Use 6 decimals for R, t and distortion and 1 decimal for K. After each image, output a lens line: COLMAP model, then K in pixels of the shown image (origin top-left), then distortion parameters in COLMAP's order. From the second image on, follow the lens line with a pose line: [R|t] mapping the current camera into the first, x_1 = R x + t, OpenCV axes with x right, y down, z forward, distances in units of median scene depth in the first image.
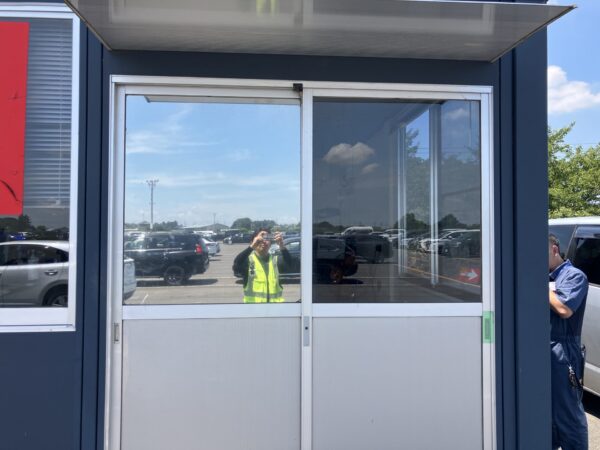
lens RADIAL K [[510.7, 0, 300.0], [0, 510.7, 225.0], [0, 0, 1]] dist [0.004508, -0.003557]
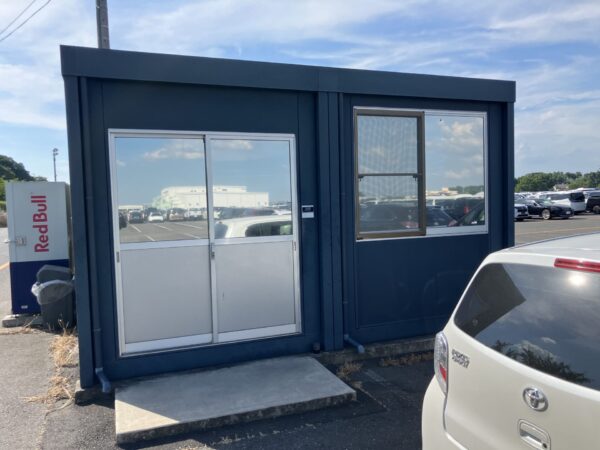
lens RADIAL K [[501.9, 0, 302.1], [0, 501.9, 240.9], [0, 0, 1]] dist [-0.001861, -0.003254]
pose [[0.957048, -0.051502, 0.285320, -0.222870], [0.023920, 0.994767, 0.099327, -0.034388], [-0.288942, -0.088235, 0.953272, -1.083364]]
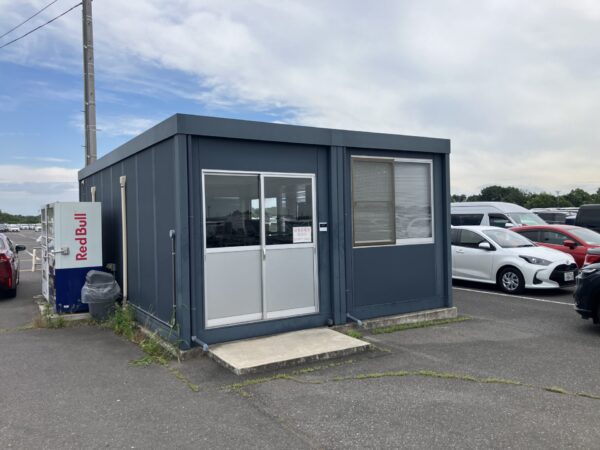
lens RADIAL K [[510.7, 0, 300.0], [0, 510.7, 225.0], [0, 0, 1]] dist [0.004508, -0.003557]
pose [[0.884184, -0.026884, 0.466365, -1.199205], [0.012539, 0.999349, 0.033836, -0.066479], [-0.466971, -0.024069, 0.883945, -1.765685]]
